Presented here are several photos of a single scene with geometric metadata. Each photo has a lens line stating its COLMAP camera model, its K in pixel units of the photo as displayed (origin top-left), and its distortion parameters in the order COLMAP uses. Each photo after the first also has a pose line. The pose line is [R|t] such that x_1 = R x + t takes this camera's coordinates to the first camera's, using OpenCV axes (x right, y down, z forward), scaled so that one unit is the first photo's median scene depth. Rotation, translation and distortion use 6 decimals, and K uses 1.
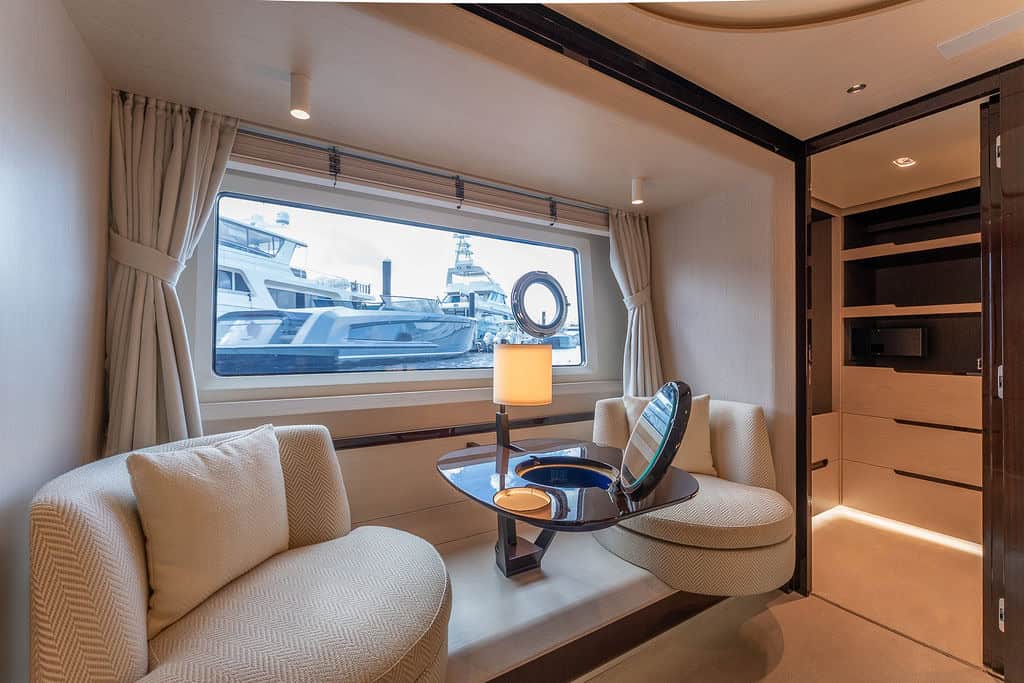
lens RADIAL K [[415.3, 0, 512.0], [0, 415.3, 341.5], [0, 0, 1]] dist [-0.006256, -0.000180]
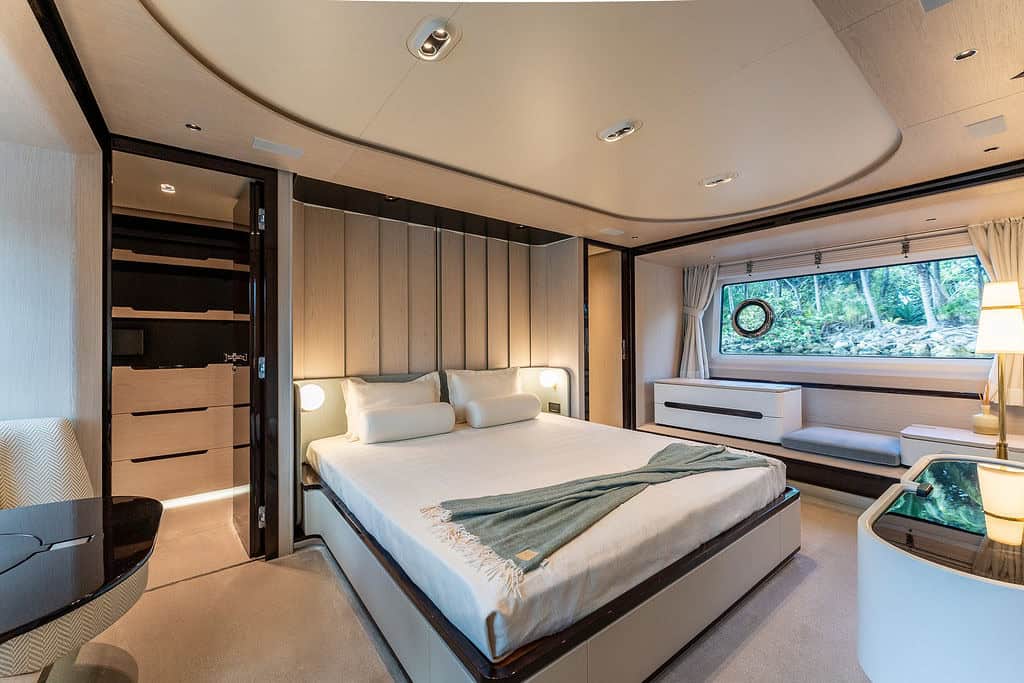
lens RADIAL K [[407.8, 0, 512.0], [0, 407.8, 341.5], [0, 0, 1]] dist [-0.001571, -0.000092]
pose [[-0.122872, -0.001747, 0.992421, -0.400717], [0.006646, 0.999975, 0.002583, 0.005911], [-0.992400, 0.006913, -0.122857, 0.215594]]
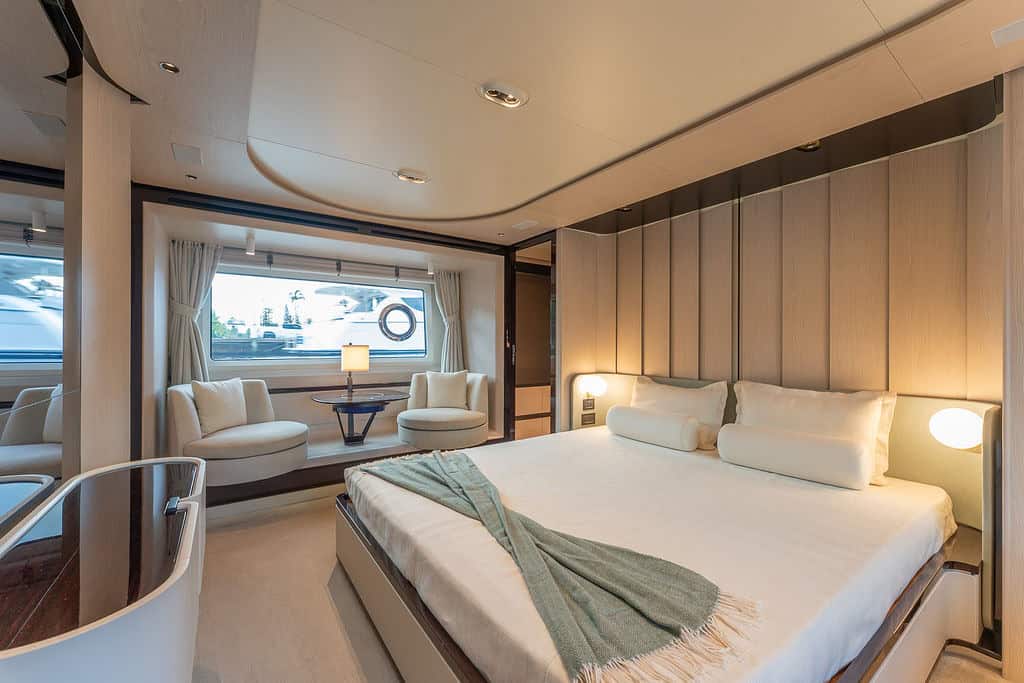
lens RADIAL K [[407.8, 0, 512.0], [0, 407.8, 341.5], [0, 0, 1]] dist [-0.001571, -0.000092]
pose [[0.996426, -0.004083, 0.084370, 0.636932], [0.004743, 0.999960, -0.007617, 0.008819], [-0.084335, 0.007990, 0.996405, -1.190619]]
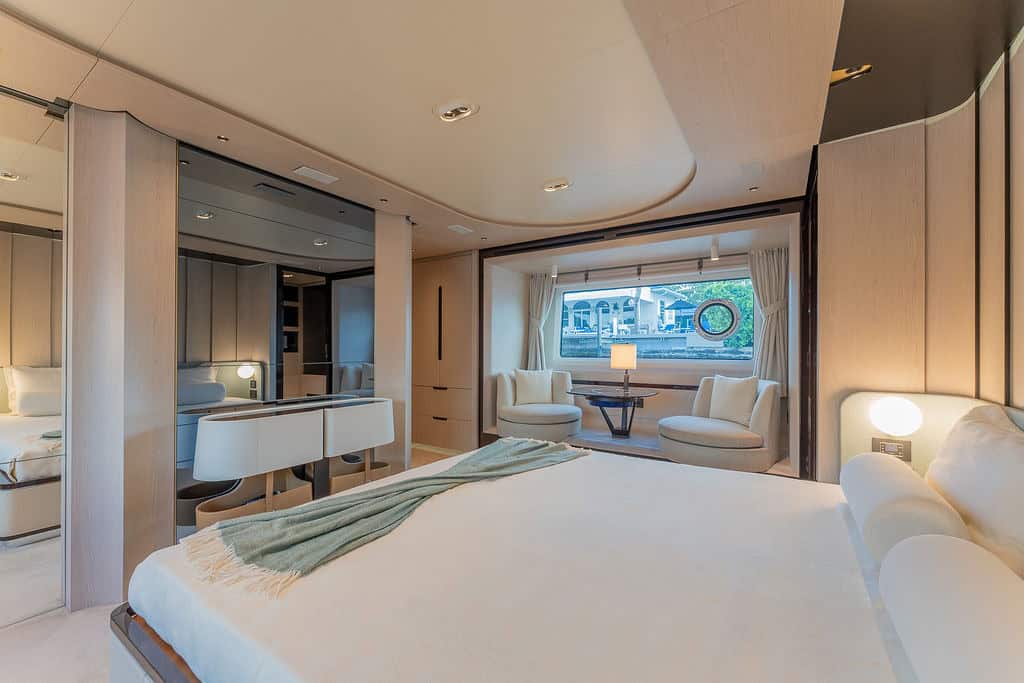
lens RADIAL K [[421.1, 0, 529.8], [0, 421.1, 365.6], [0, 0, 1]] dist [0.000349, 0.000022]
pose [[0.463213, 0.027313, -0.885826, 1.800659], [0.007629, 0.999365, 0.034803, 0.035920], [0.886214, -0.022879, 0.462710, -0.565952]]
